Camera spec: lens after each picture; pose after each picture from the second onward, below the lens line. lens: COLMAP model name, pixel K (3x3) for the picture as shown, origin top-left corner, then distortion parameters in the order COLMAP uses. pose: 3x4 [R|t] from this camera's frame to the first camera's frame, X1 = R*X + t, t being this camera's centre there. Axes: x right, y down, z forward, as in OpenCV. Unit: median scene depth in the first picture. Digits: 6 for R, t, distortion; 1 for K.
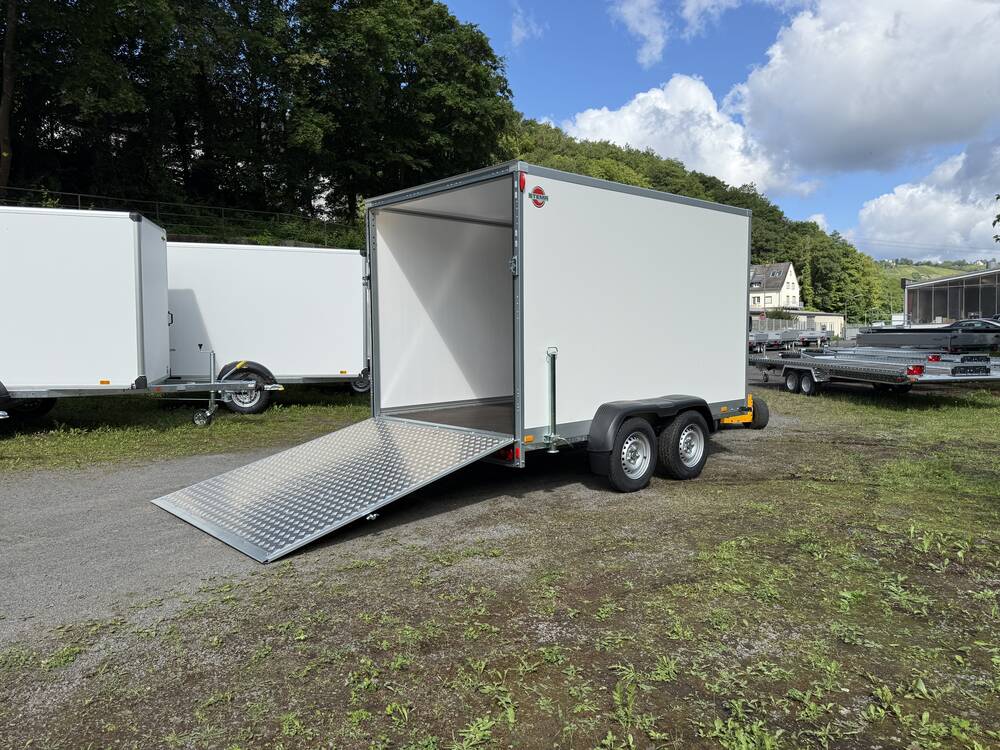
lens RADIAL K [[704.4, 0, 500.0], [0, 704.4, 375.0], [0, 0, 1]] dist [0.094859, -0.143837]
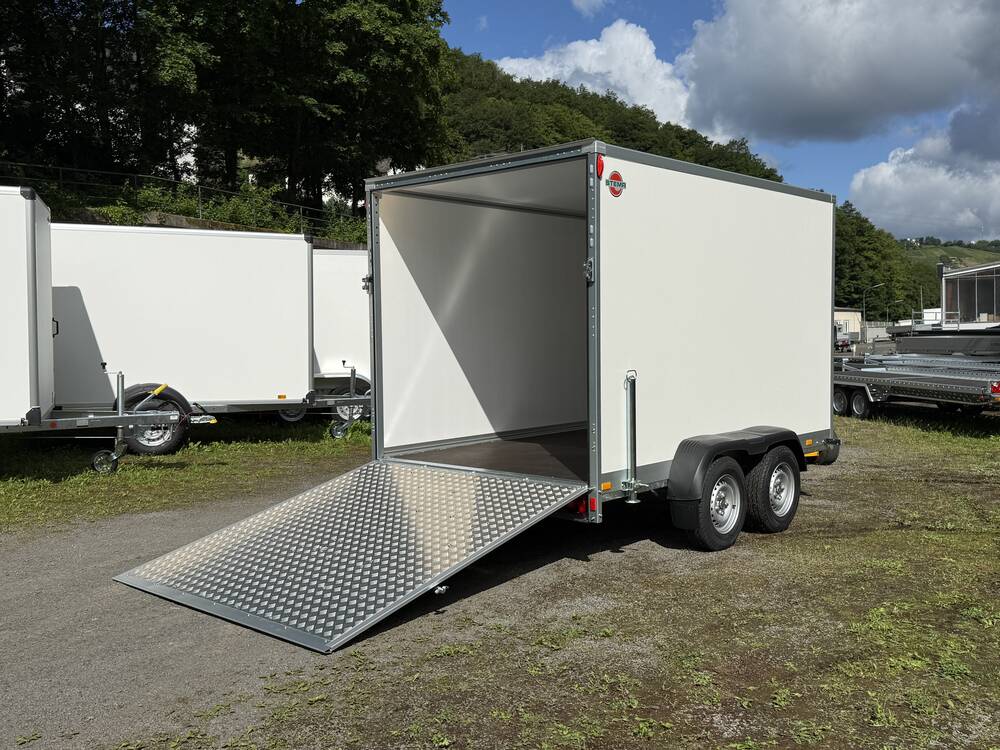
lens RADIAL K [[947.0, 0, 503.1], [0, 947.0, 376.1], [0, 0, 1]] dist [0.122329, -0.236804]
pose [[0.995382, -0.007682, 0.095690, -0.115071], [0.009099, 0.999855, -0.014379, -0.012606], [-0.095566, 0.015184, 0.995307, -0.037322]]
